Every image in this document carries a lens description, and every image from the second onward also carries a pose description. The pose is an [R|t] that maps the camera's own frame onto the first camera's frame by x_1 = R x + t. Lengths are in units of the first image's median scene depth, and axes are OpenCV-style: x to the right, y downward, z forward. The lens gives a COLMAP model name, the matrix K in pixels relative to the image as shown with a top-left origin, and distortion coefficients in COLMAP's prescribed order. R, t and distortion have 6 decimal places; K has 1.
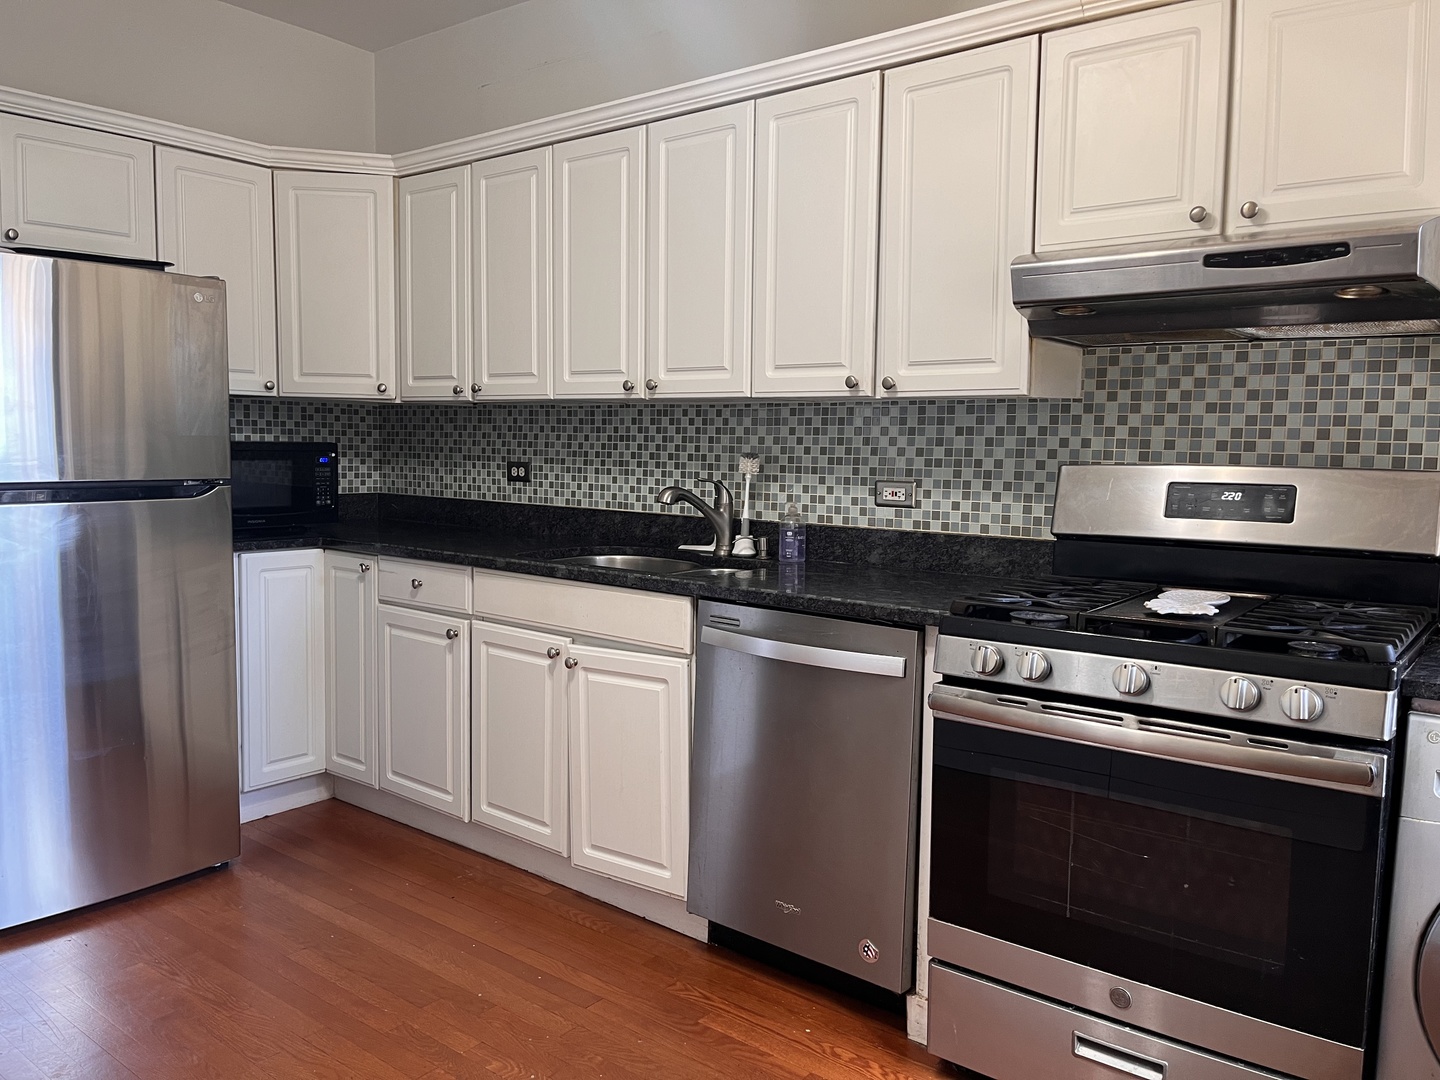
lens RADIAL K [[1103.3, 0, 715.9], [0, 1103.3, 534.5], [0, 0, 1]] dist [0.054881, -0.092310]
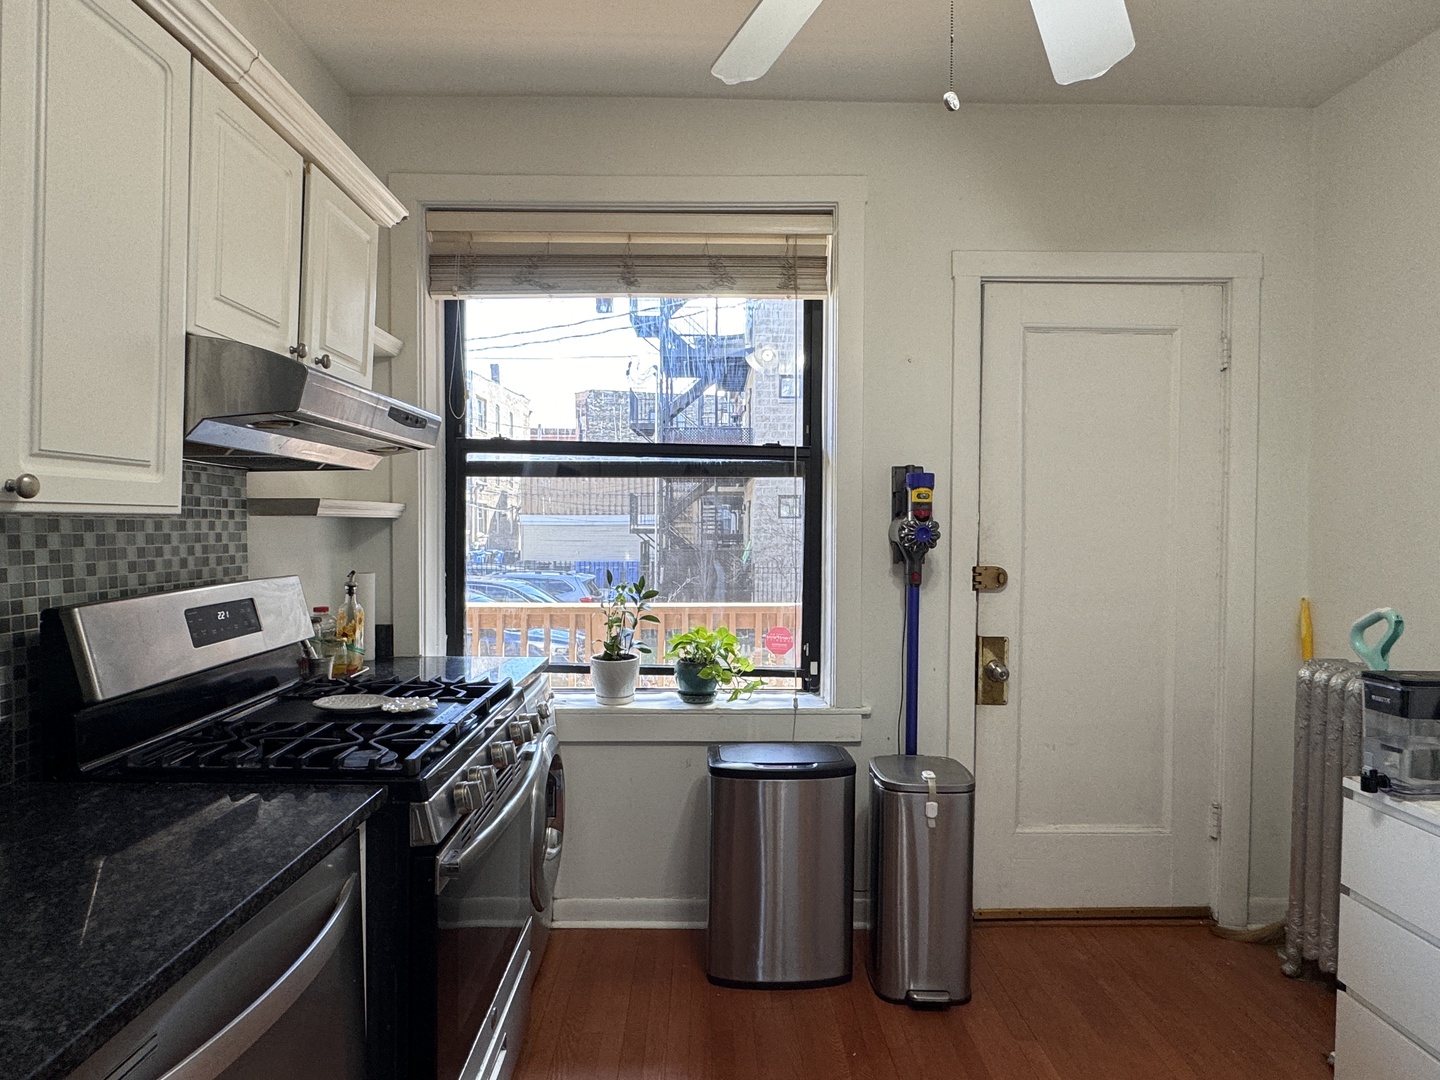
lens RADIAL K [[829.7, 0, 729.1], [0, 829.7, 536.5], [0, 0, 1]] dist [0.002344, -0.001726]
pose [[-0.648533, -0.027153, 0.760702, -0.337018], [0.054431, 0.995151, 0.081927, -0.117697], [-0.759238, 0.094538, -0.643910, 0.933716]]
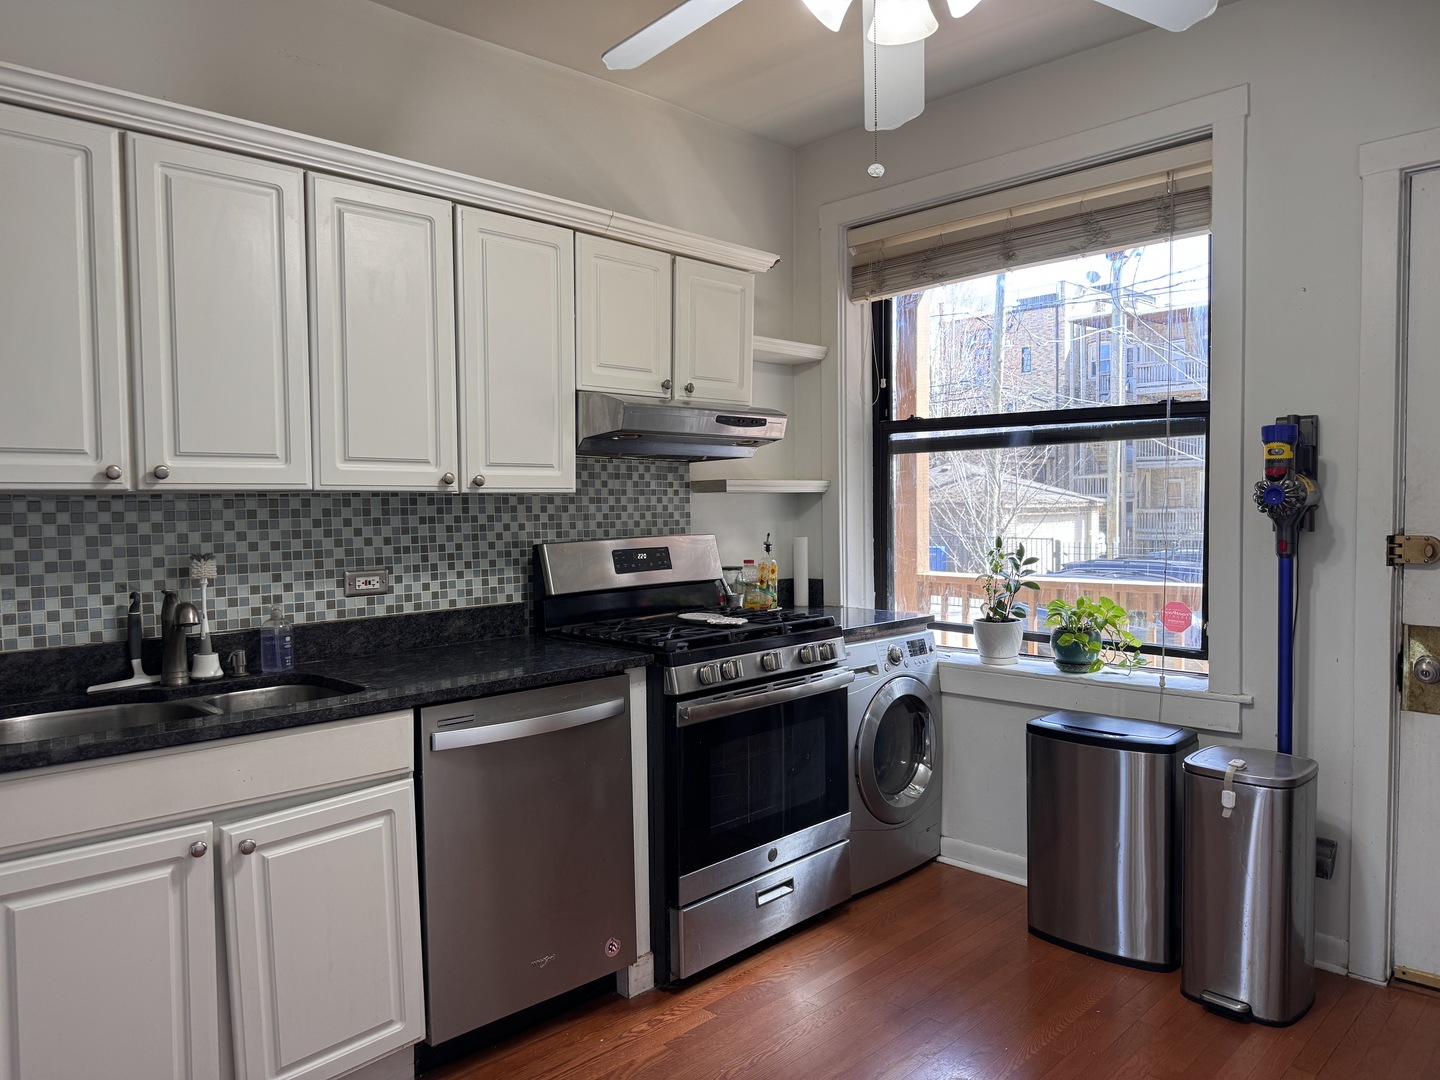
lens RADIAL K [[1016.3, 0, 718.3], [0, 1016.3, 538.8], [0, 0, 1]] dist [0.066521, -0.087984]
pose [[0.094372, -0.047053, 0.994424, -0.804579], [0.103124, 0.993971, 0.037245, -0.084524], [-0.990182, 0.099034, 0.098655, 0.616191]]
